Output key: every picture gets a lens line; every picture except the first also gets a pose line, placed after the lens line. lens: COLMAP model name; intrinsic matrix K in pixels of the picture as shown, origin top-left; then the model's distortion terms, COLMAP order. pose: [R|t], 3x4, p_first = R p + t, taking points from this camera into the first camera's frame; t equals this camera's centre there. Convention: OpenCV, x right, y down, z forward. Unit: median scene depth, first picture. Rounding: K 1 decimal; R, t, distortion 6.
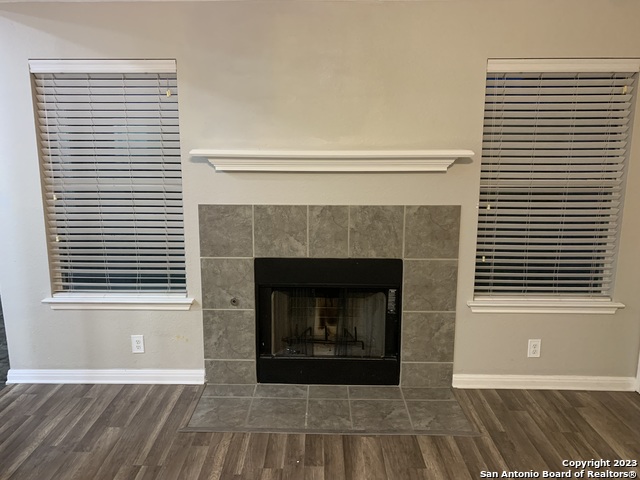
lens RADIAL K [[492.1, 0, 310.6], [0, 492.1, 230.1], [0, 0, 1]] dist [0.022210, -0.005619]
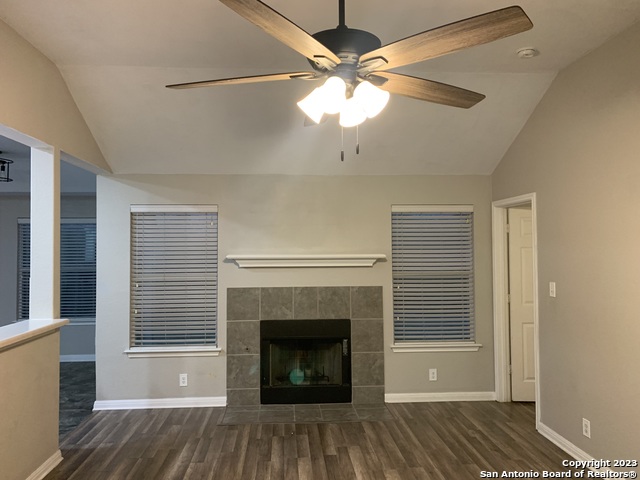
lens RADIAL K [[492.1, 0, 310.6], [0, 492.1, 230.1], [0, 0, 1]] dist [0.022210, -0.005619]
pose [[0.996973, -0.004079, 0.077640, -0.074597], [0.021333, 0.974646, -0.222735, 0.132784], [-0.074763, 0.223717, 0.971782, -0.672519]]
